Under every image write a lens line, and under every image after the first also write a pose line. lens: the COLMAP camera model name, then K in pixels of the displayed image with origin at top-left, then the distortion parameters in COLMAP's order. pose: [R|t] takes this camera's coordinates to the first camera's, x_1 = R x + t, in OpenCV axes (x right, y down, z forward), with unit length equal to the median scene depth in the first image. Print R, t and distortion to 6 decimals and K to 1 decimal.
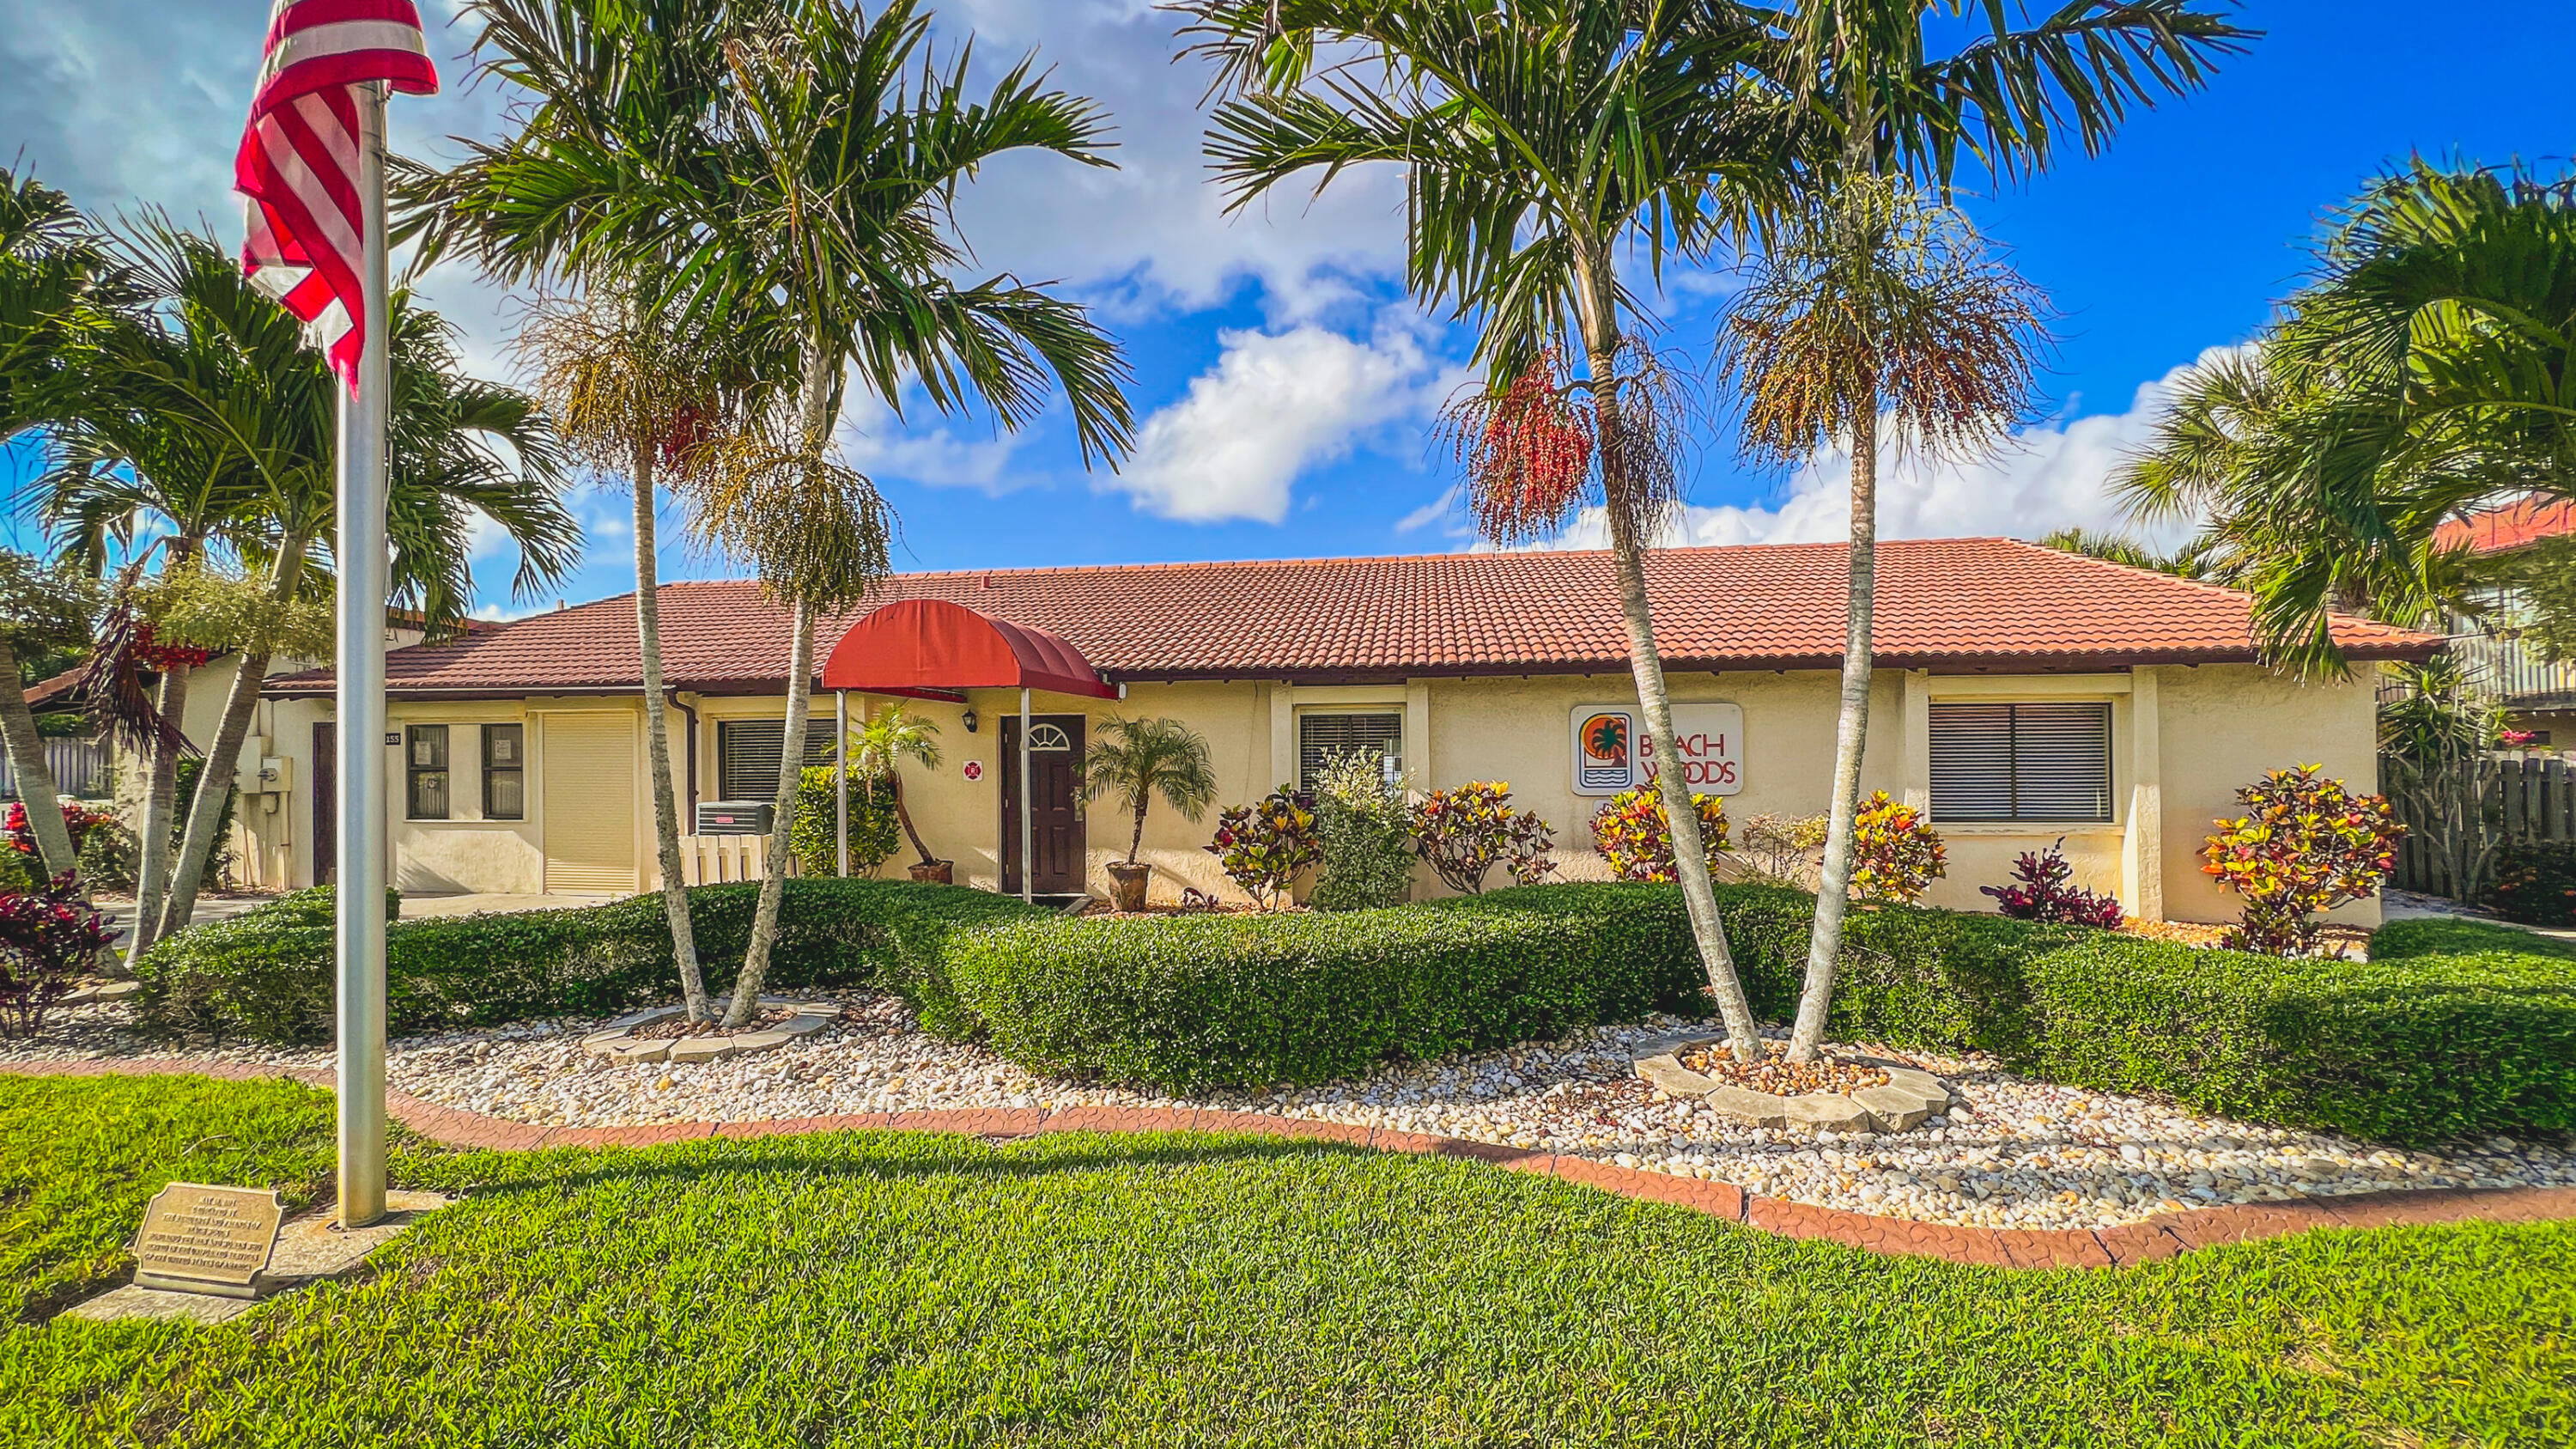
lens RADIAL K [[1016.0, 0, 1282.8], [0, 1016.0, 729.4], [0, 0, 1]] dist [-0.001306, -0.000427]
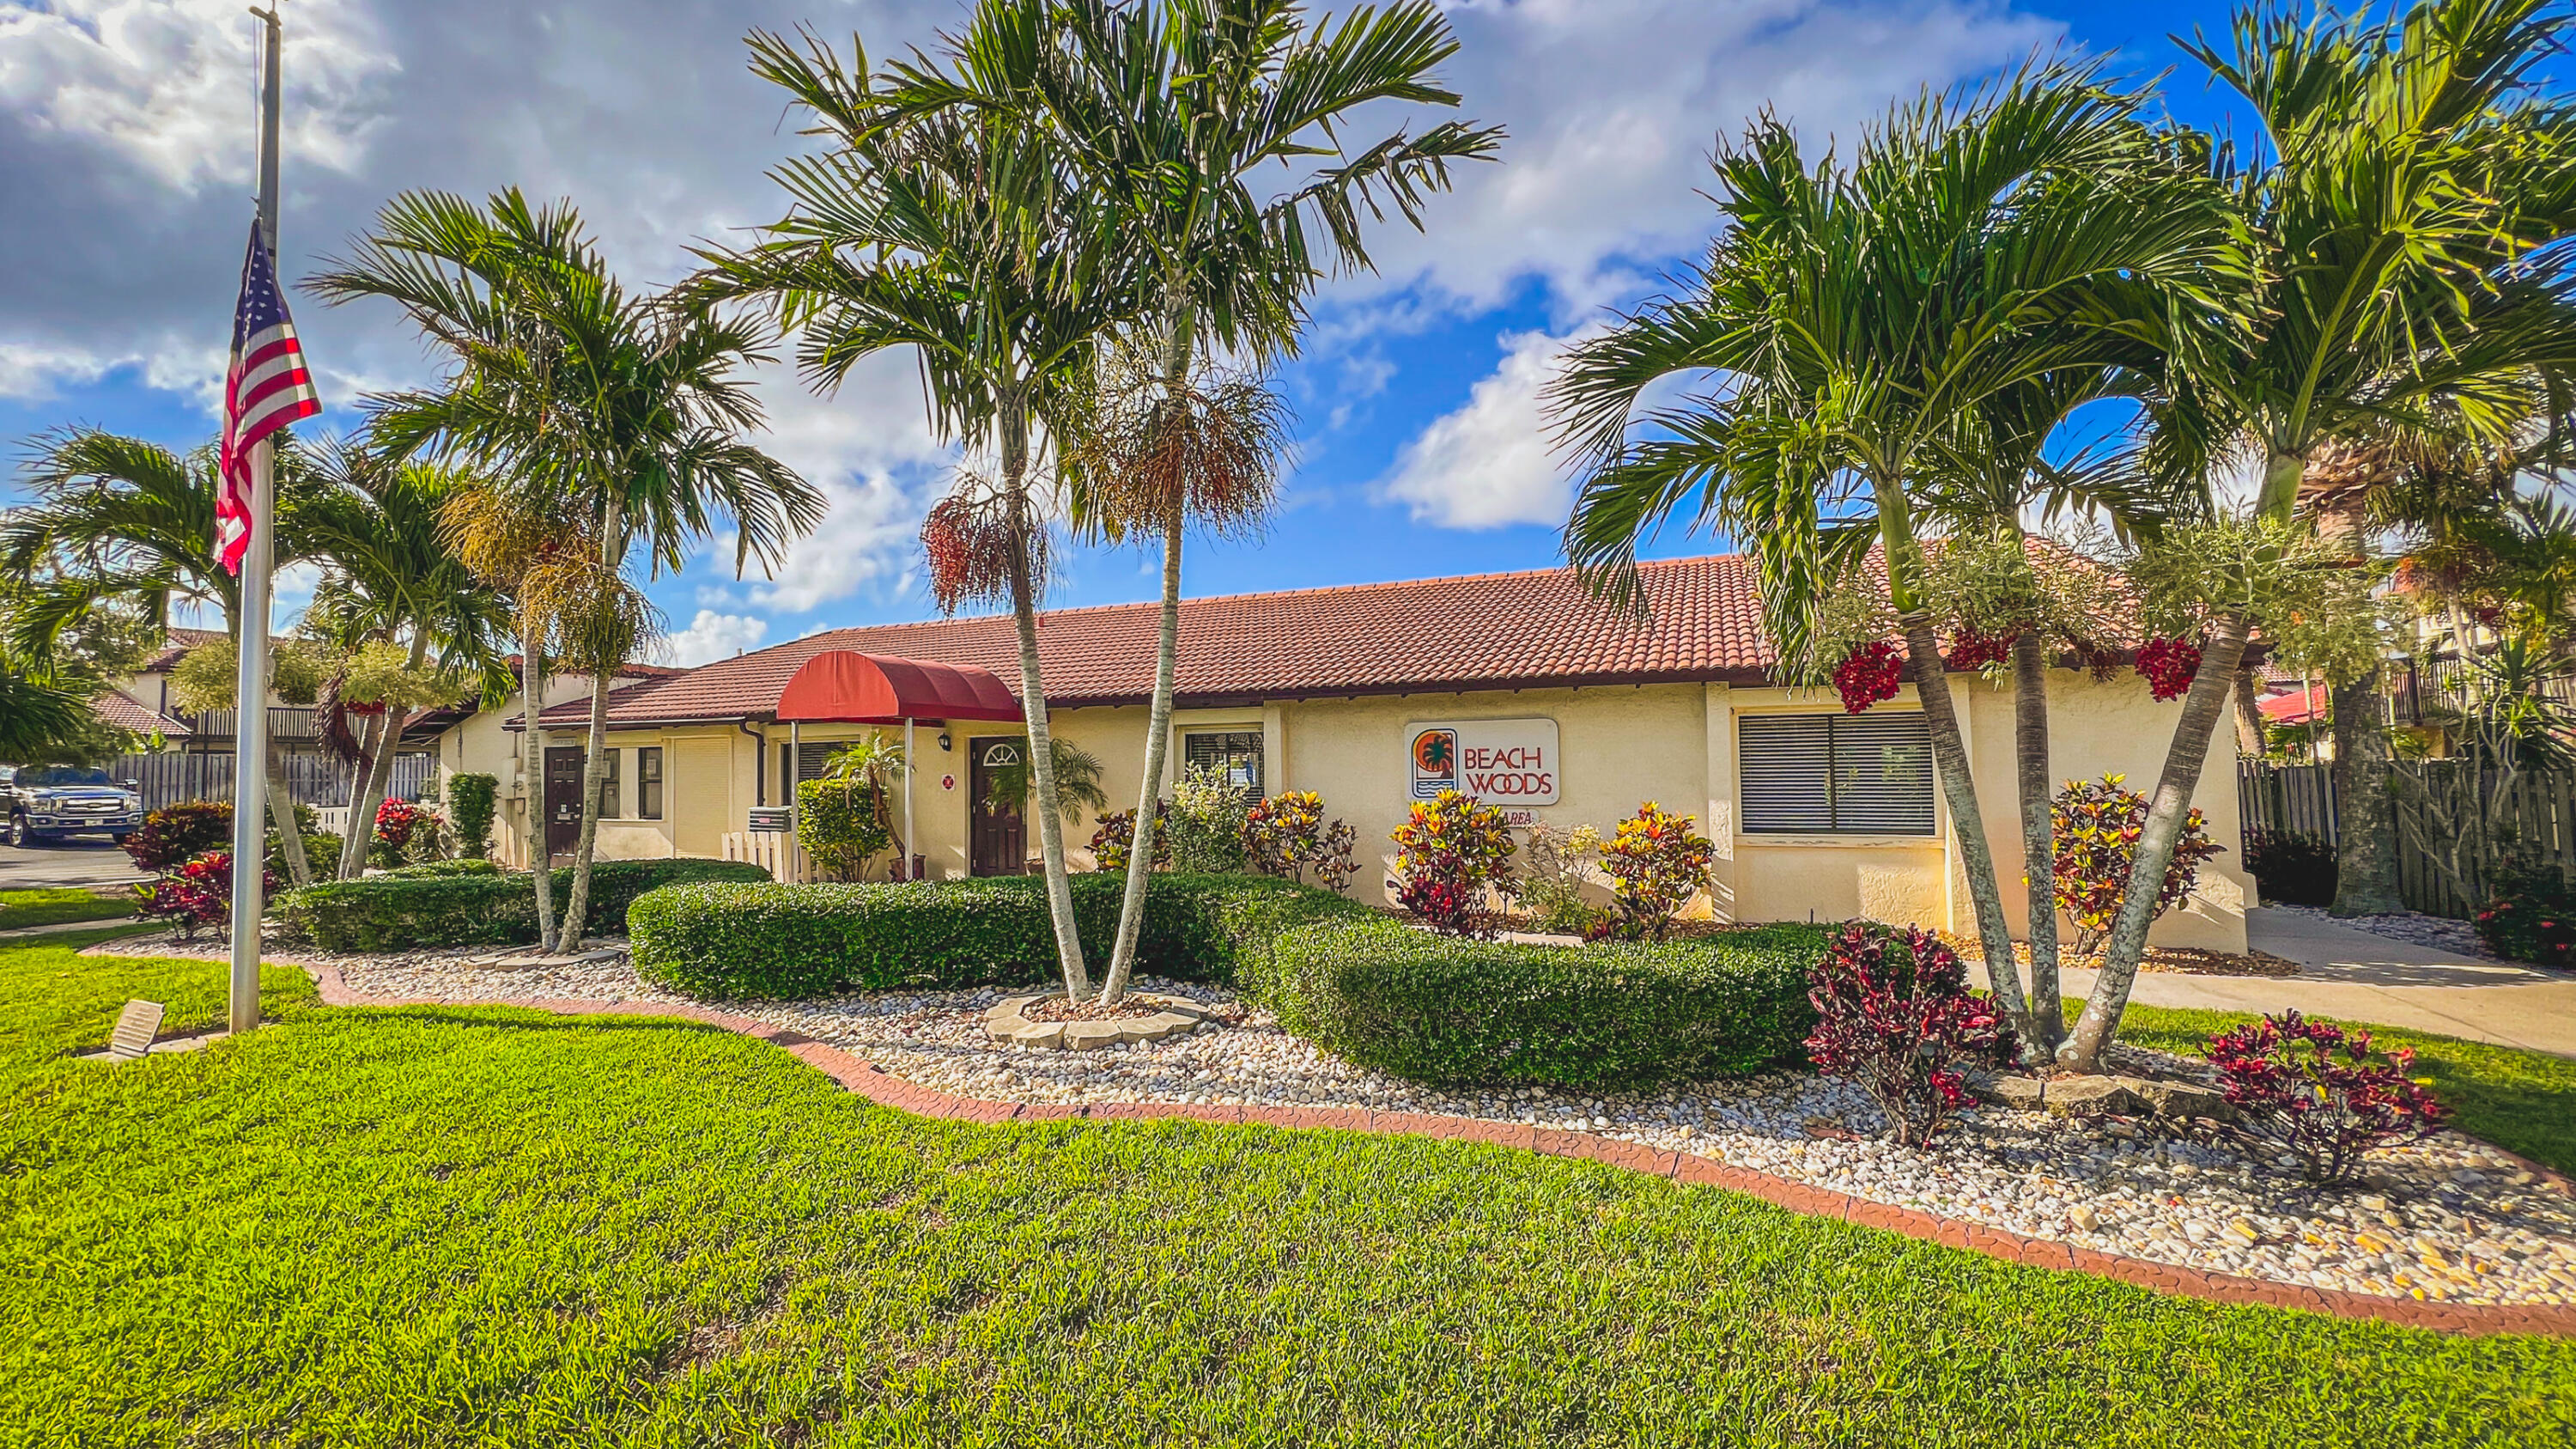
lens RADIAL K [[1016.0, 0, 1293.5], [0, 1016.0, 725.4], [0, 0, 1]] dist [-0.001306, -0.000427]
pose [[0.967393, -0.014441, -0.252867, 0.449908], [0.010550, 0.999804, -0.016737, -0.003501], [0.253060, 0.013524, 0.967356, -0.091255]]
